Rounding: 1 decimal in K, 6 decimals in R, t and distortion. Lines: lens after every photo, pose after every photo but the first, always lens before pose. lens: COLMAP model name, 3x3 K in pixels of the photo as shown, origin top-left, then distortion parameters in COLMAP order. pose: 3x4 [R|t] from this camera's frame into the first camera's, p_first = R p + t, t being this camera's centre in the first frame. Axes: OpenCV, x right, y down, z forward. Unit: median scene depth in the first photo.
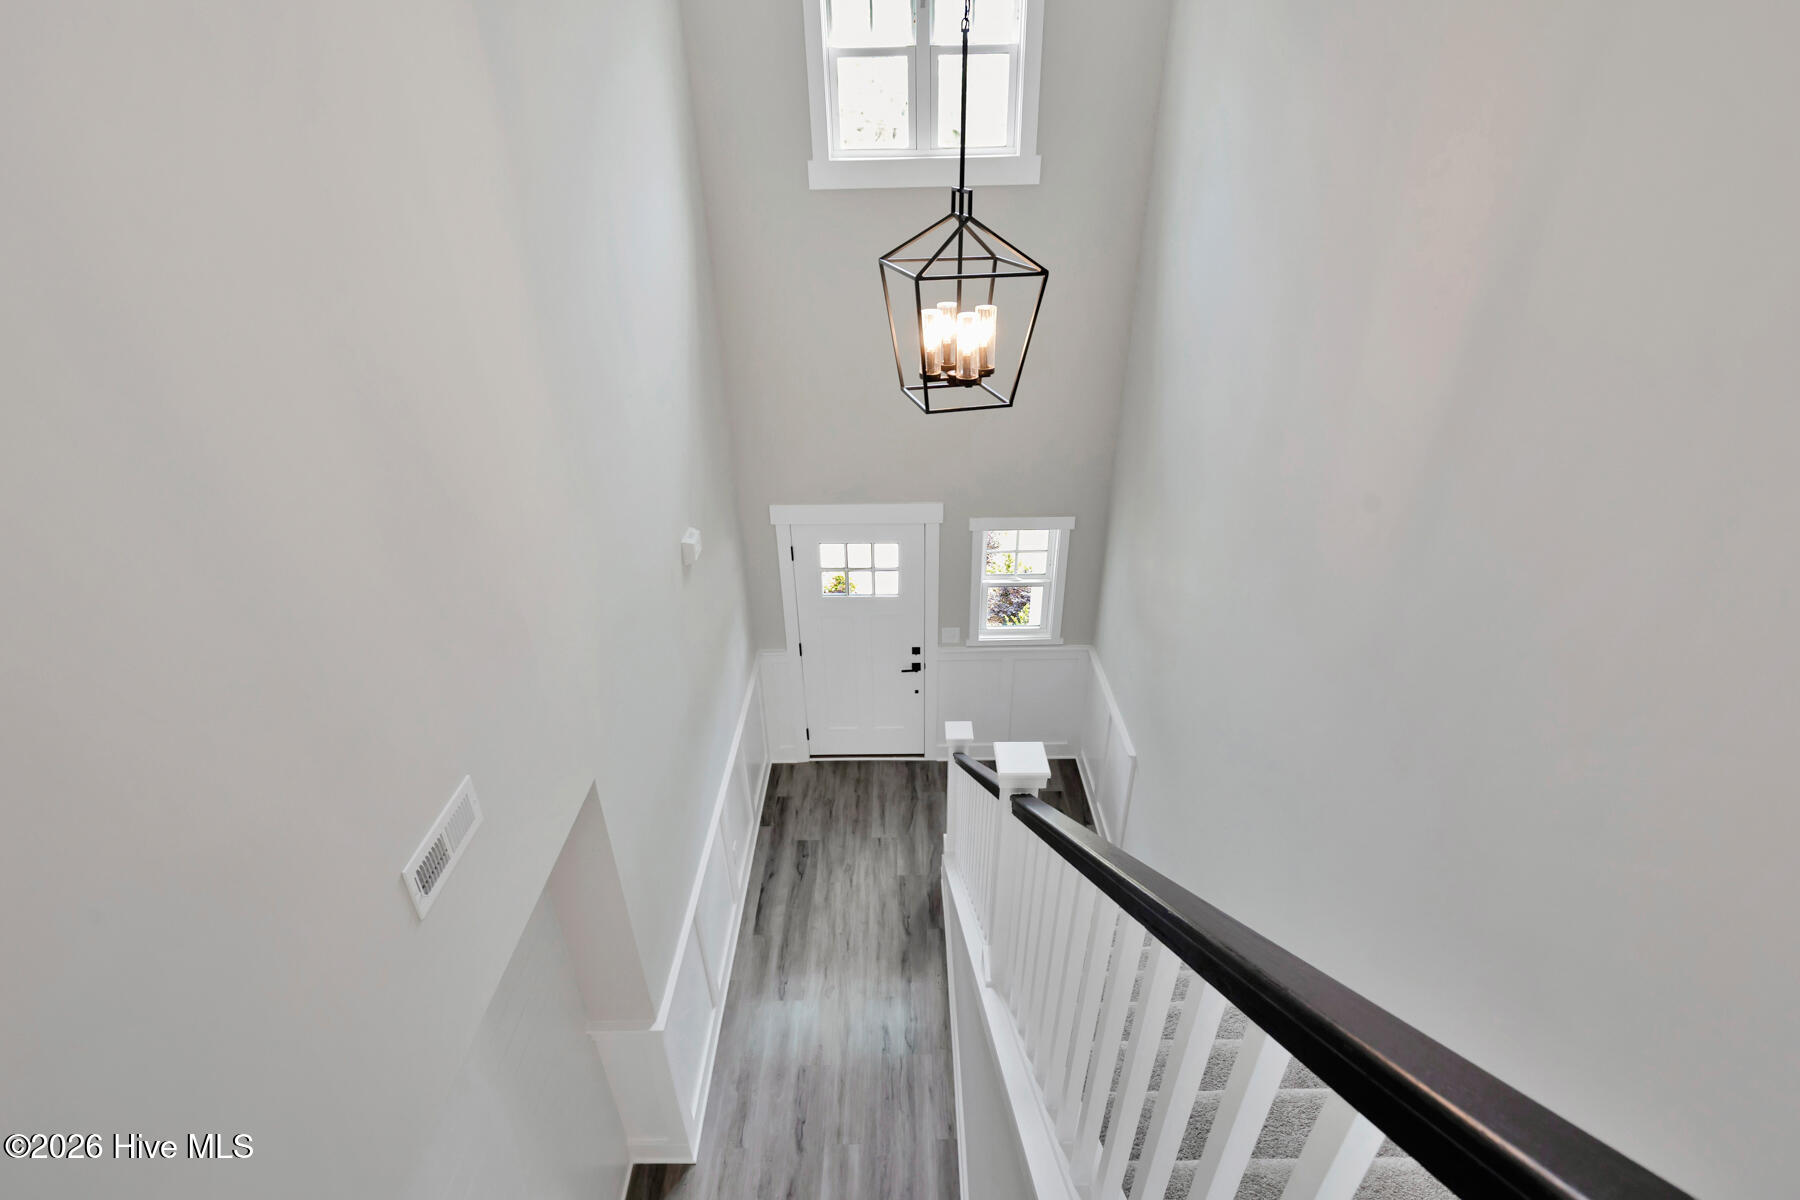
lens RADIAL K [[805.6, 0, 902.4], [0, 805.6, 593.6], [0, 0, 1]] dist [0.005650, -0.000164]
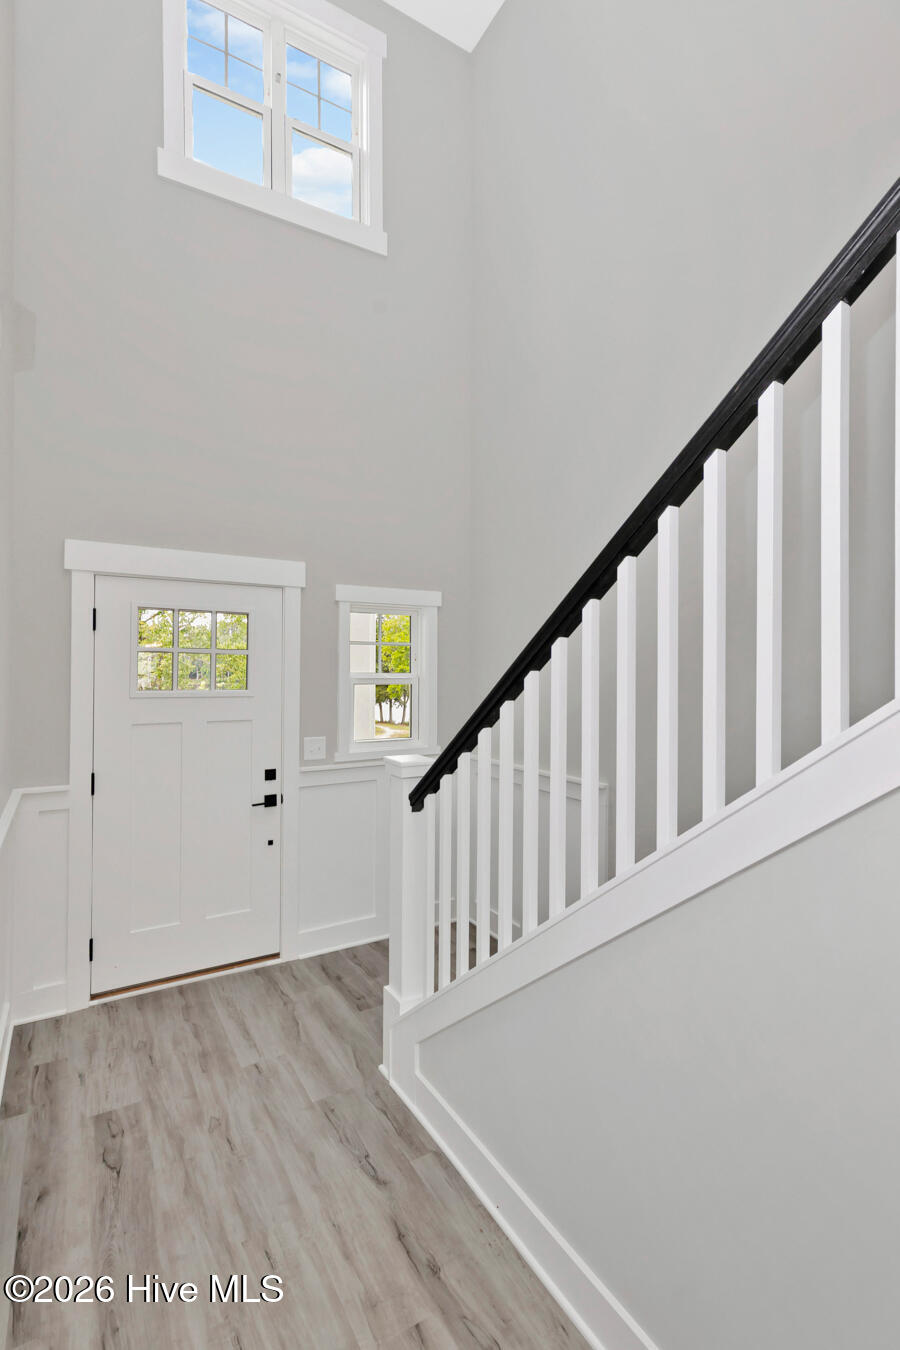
lens RADIAL K [[624.7, 0, 432.2], [0, 624.7, 673.0], [0, 0, 1]] dist [0.007612, -0.000227]
pose [[0.869018, 0.017076, 0.494486, -0.145064], [0.228741, 0.872326, -0.432117, 0.282781], [-0.438732, 0.488626, 0.754161, 0.472665]]
